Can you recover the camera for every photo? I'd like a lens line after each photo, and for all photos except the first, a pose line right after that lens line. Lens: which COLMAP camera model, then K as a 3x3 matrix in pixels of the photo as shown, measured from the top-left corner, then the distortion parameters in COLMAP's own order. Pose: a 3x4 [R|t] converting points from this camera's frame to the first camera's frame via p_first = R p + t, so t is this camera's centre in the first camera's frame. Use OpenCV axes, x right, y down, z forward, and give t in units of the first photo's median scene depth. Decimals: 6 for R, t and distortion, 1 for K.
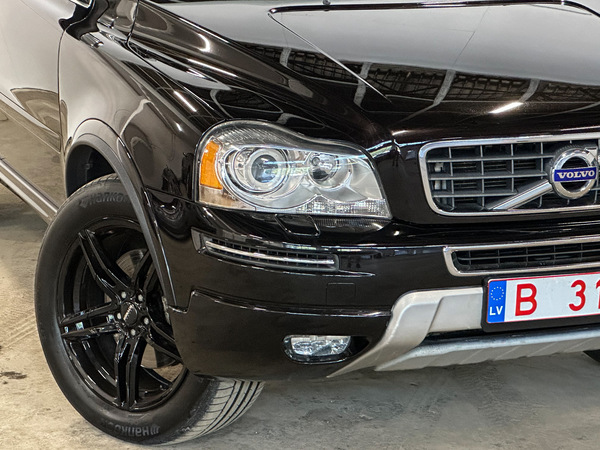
lens RADIAL K [[1798.1, 0, 299.5], [0, 1798.1, 221.2], [0, 0, 1]] dist [0.030282, 0.000000]
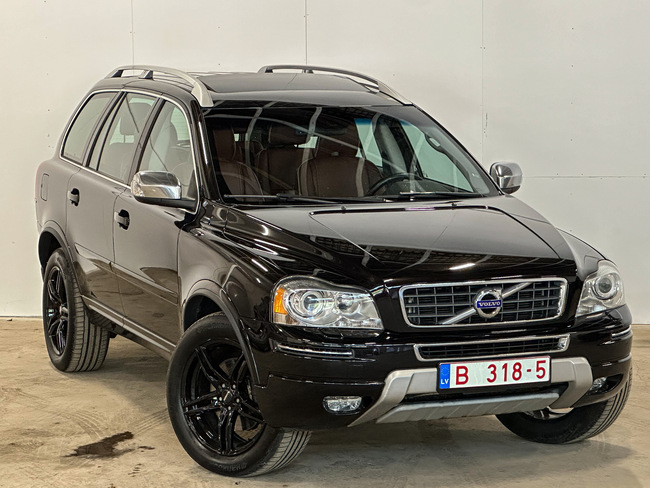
lens RADIAL K [[1827.2, 0, 350.8], [0, 1827.2, 251.9], [0, 0, 1]] dist [-0.028137, 0.000000]
pose [[0.999563, -0.011074, 0.027398, -0.028595], [0.013857, 0.994524, -0.103590, 0.105457], [-0.026101, 0.103924, 0.994243, -0.761946]]
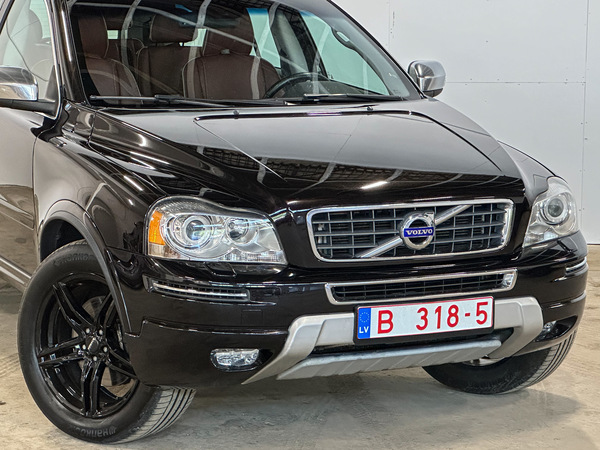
lens RADIAL K [[1686.6, 0, 322.9], [0, 1686.6, 231.8], [0, 0, 1]] dist [-0.028137, 0.000000]
pose [[0.997049, -0.011304, 0.075927, -0.019857], [0.016034, 0.997949, -0.061981, 0.053739], [-0.075071, 0.063015, 0.995185, -0.293825]]
